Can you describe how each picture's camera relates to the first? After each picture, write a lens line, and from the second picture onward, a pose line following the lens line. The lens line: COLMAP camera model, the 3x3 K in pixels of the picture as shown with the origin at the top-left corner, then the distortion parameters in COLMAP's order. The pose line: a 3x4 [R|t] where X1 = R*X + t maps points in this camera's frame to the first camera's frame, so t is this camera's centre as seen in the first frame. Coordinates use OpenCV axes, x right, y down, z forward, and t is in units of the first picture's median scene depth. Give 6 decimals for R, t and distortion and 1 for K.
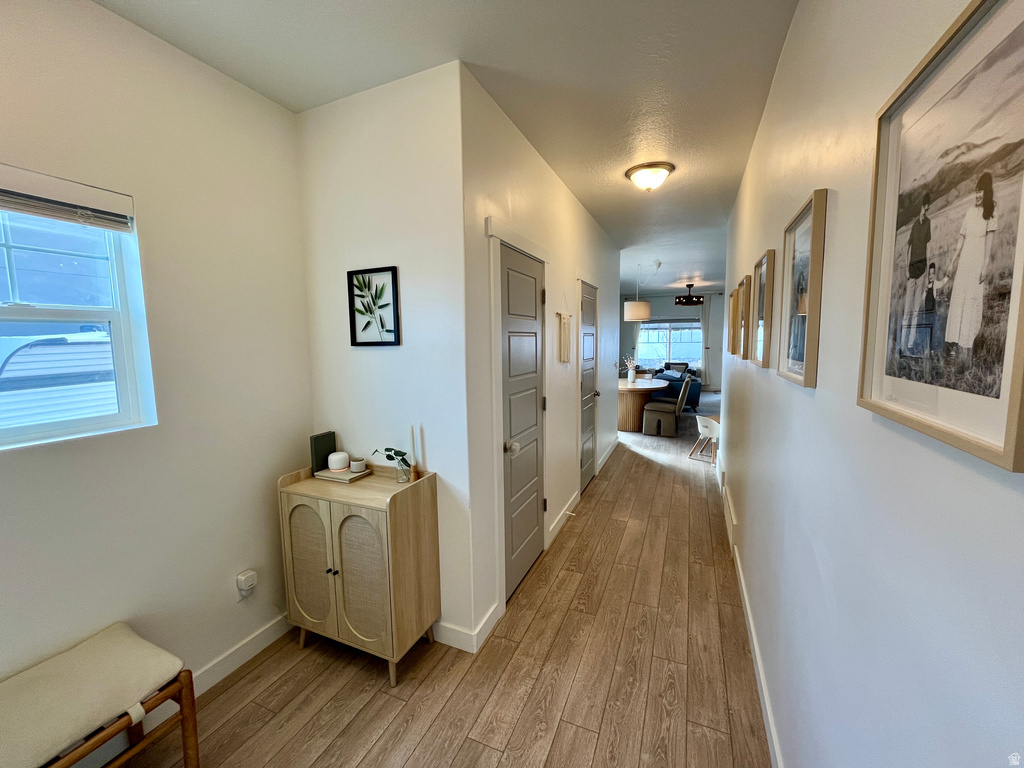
lens RADIAL K [[412.0, 0, 508.7], [0, 412.0, 379.4], [0, 0, 1]] dist [-0.044877, -0.000092]
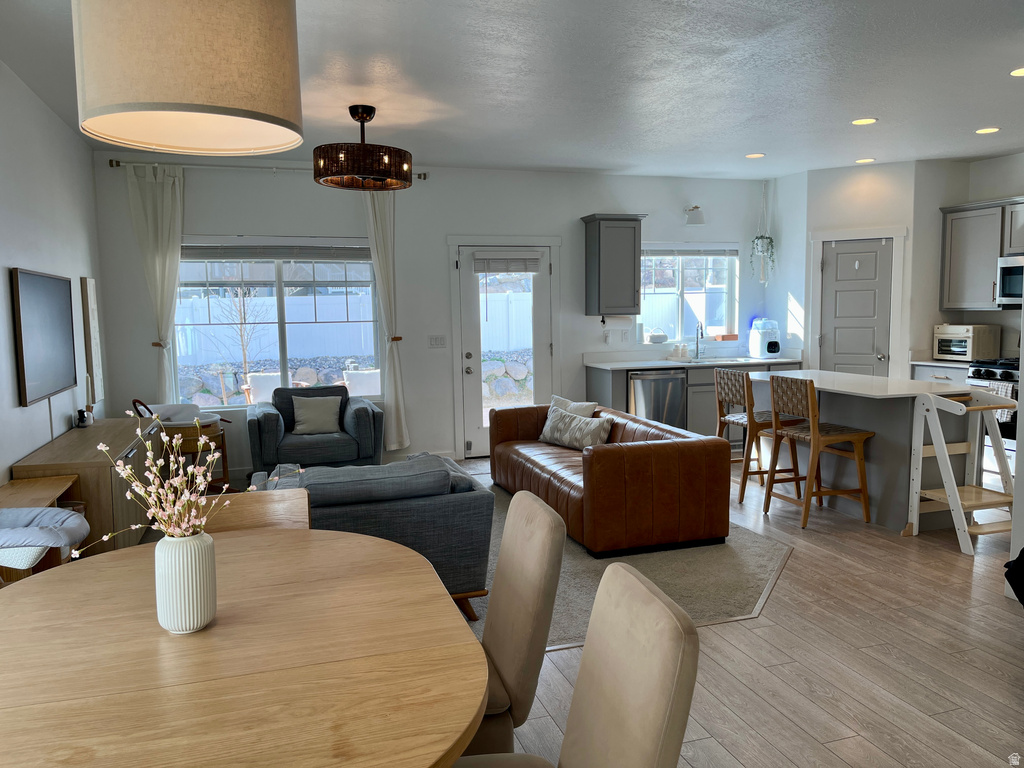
lens RADIAL K [[771.0, 0, 518.3], [0, 771.0, 385.5], [0, 0, 1]] dist [0.064995, -0.094763]
pose [[0.739422, -0.067117, 0.669888, 0.135173], [0.081190, 0.996646, 0.010238, -0.036778], [-0.668329, 0.046818, 0.742391, 0.464757]]
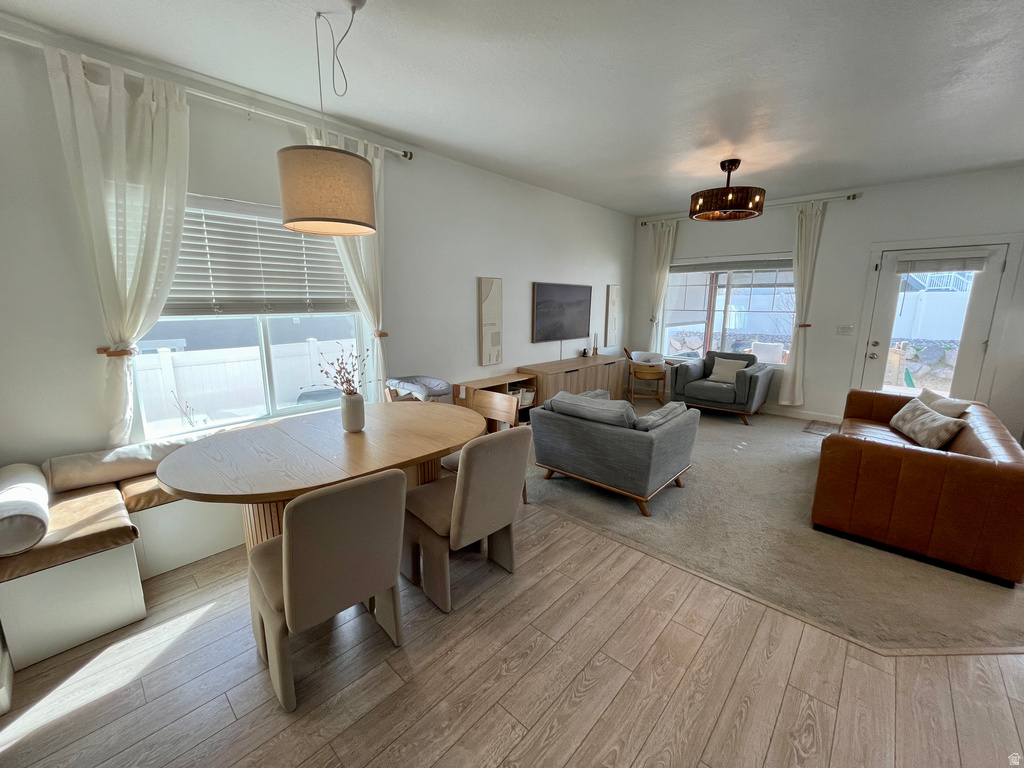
lens RADIAL K [[410.2, 0, 508.5], [0, 410.2, 383.0], [0, 0, 1]] dist [-0.003101, -0.000365]
pose [[0.944985, 0.078579, -0.317534, 0.325512], [-0.050881, 0.994213, 0.094609, -0.039634], [0.323131, -0.073248, 0.943515, 0.458318]]
